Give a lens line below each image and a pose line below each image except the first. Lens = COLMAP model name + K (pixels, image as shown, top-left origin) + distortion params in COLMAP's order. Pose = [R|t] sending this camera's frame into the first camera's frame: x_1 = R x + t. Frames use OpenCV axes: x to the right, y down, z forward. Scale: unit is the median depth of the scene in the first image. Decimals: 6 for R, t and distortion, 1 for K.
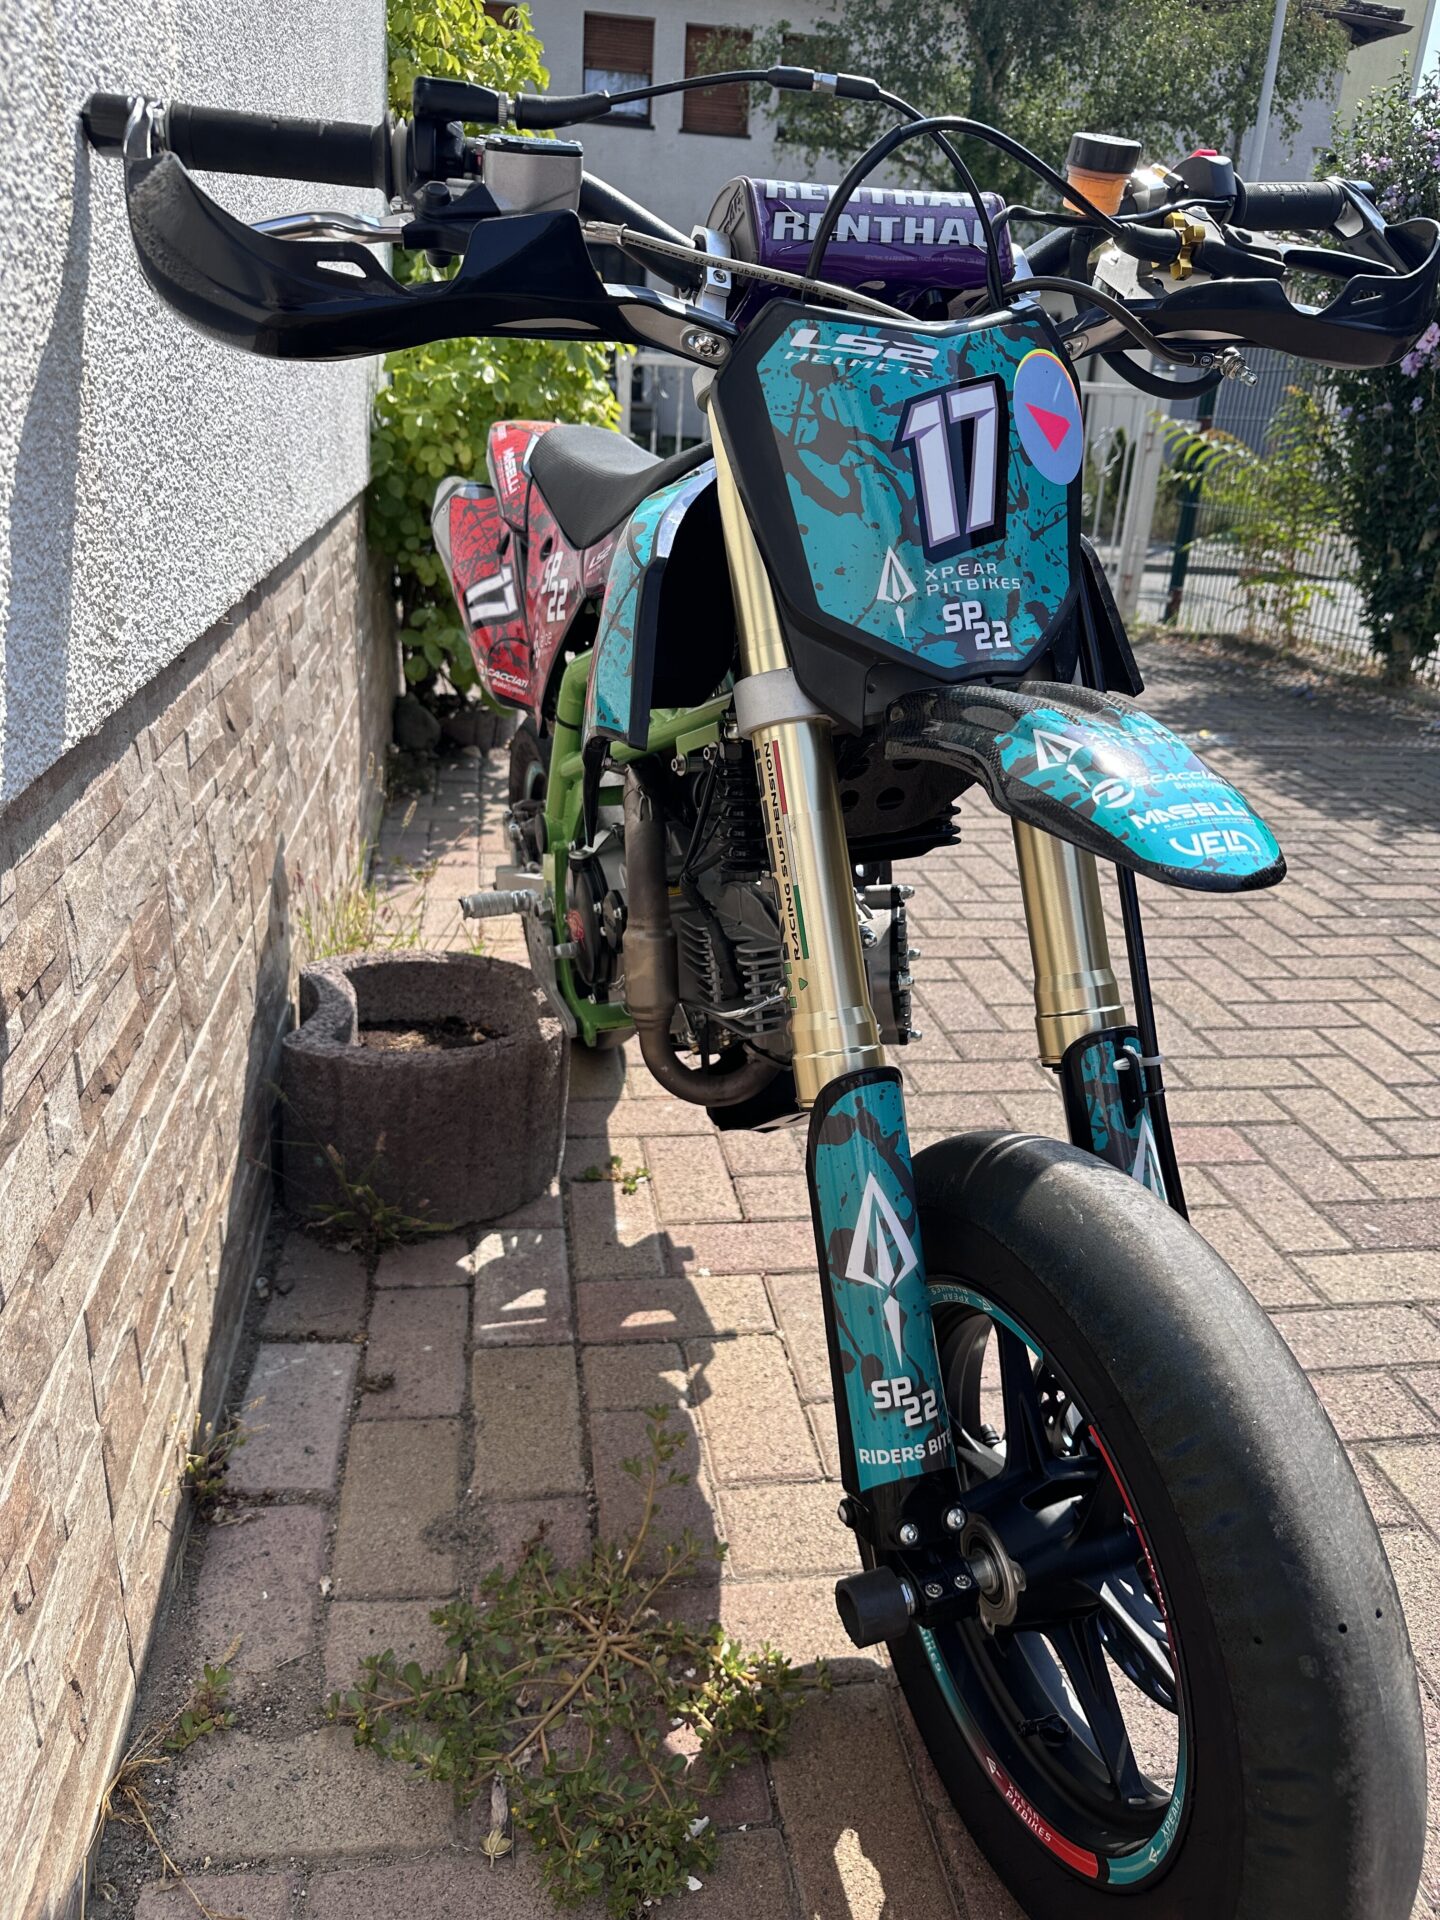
lens RADIAL K [[1347.0, 0, 720.0], [0, 1347.0, 960.0], [0, 0, 1]] dist [0.056073, -0.043570]
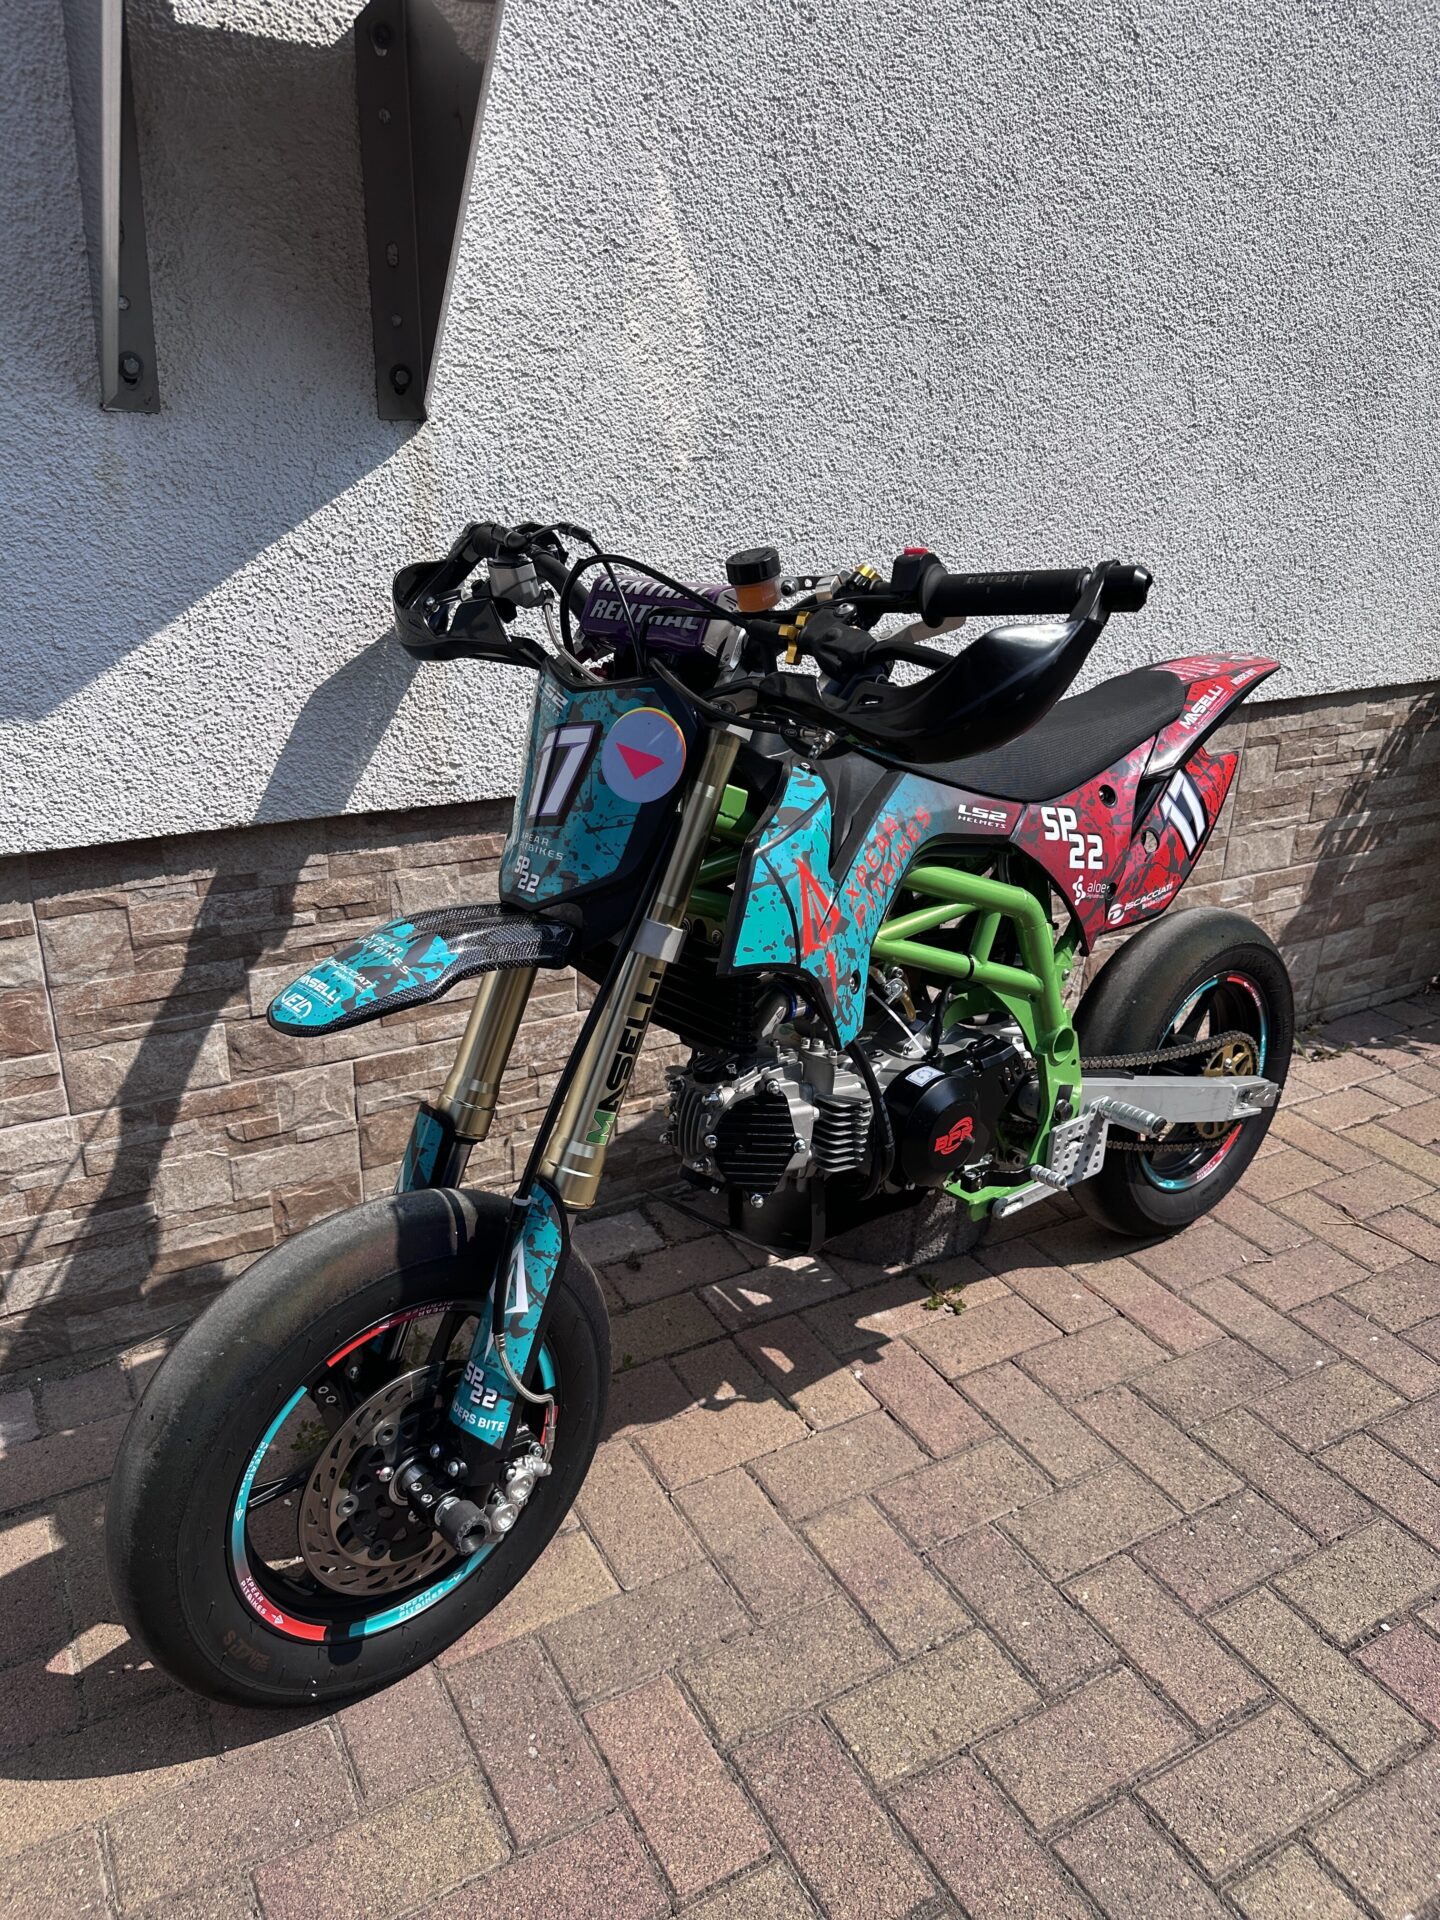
lens RADIAL K [[1360.7, 0, 735.3], [0, 1360.7, 979.0], [0, 0, 1]] dist [0.101242, -0.087155]
pose [[0.366546, 0.328953, -0.870307, 1.659981], [-0.364573, 0.911389, 0.190934, -0.517064], [0.855997, 0.247304, 0.453993, 0.520996]]
